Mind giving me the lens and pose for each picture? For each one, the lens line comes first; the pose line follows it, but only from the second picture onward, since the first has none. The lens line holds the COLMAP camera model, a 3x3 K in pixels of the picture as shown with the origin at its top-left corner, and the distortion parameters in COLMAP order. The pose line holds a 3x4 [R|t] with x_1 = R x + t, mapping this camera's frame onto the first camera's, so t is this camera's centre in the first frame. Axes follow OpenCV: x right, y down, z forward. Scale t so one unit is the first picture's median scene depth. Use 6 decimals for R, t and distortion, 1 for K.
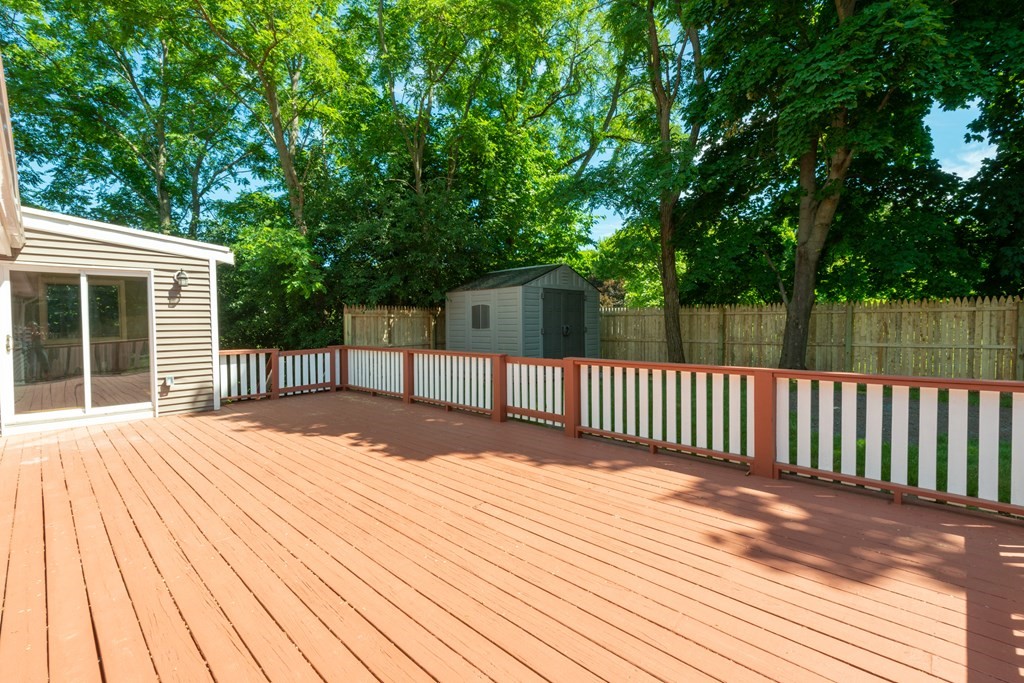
lens RADIAL K [[460.6, 0, 505.5], [0, 460.6, 325.3], [0, 0, 1]] dist [0.018912, -0.005038]
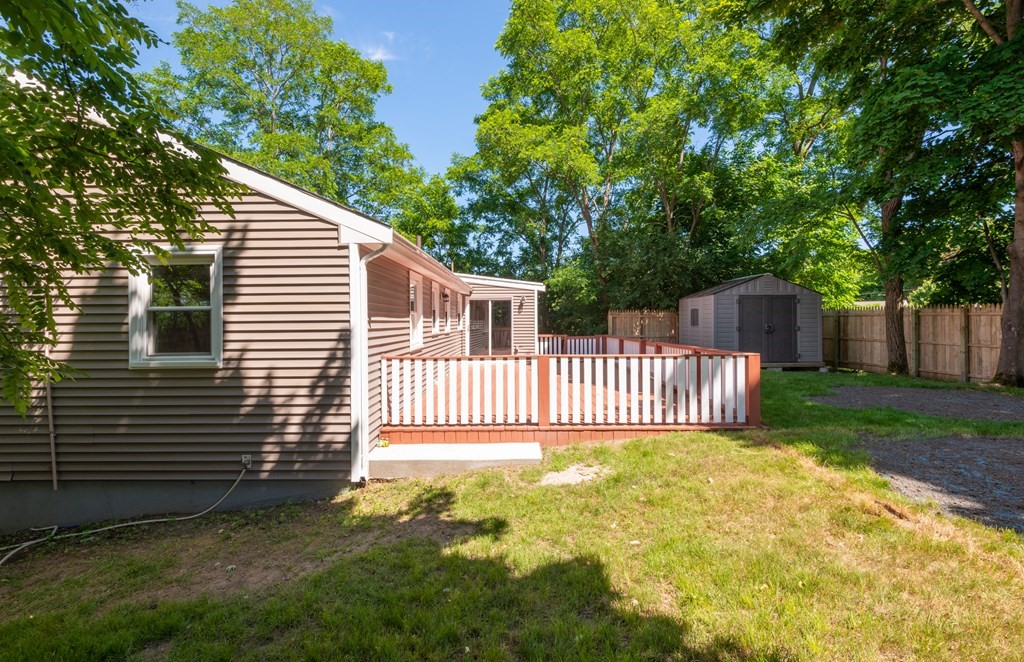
lens RADIAL K [[475.8, 0, 509.3], [0, 475.8, 320.2], [0, 0, 1]] dist [0.005382, -0.000344]
pose [[0.692728, 0.008100, -0.721153, 0.606441], [-0.008418, 0.999960, 0.003146, -0.009491], [0.721150, 0.003891, 0.692768, -0.405649]]
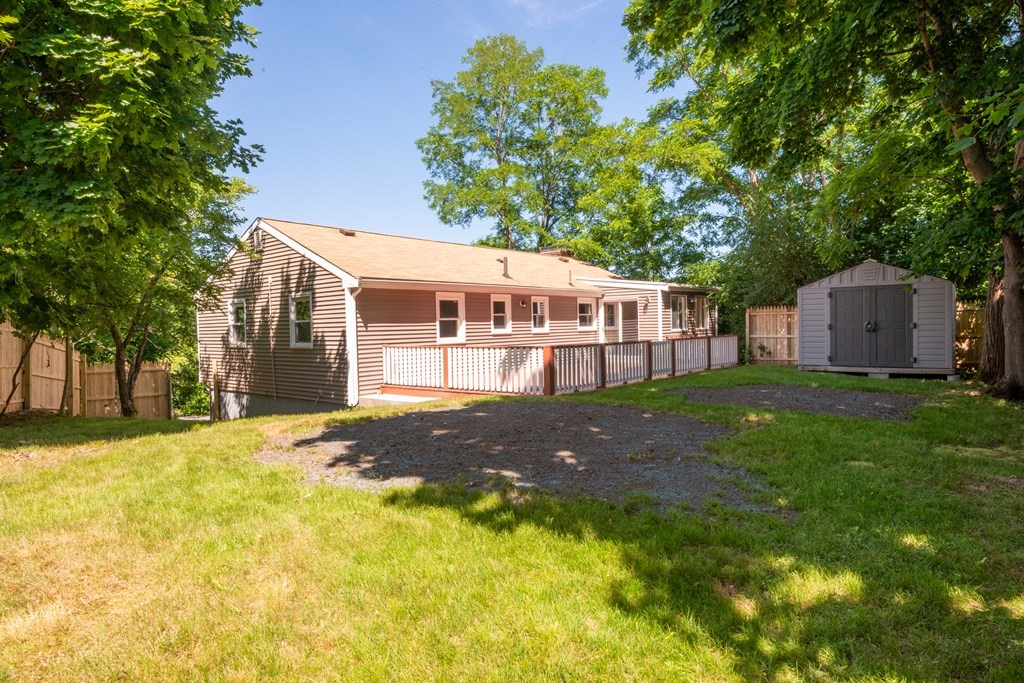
lens RADIAL K [[597.2, 0, 512.7], [0, 597.2, 339.7], [0, 0, 1]] dist [0.019407, -0.010693]
pose [[0.073278, 0.034433, -0.996717, 1.490816], [0.014338, 0.999264, 0.035575, -0.018472], [0.997209, -0.016898, 0.072730, 0.119329]]
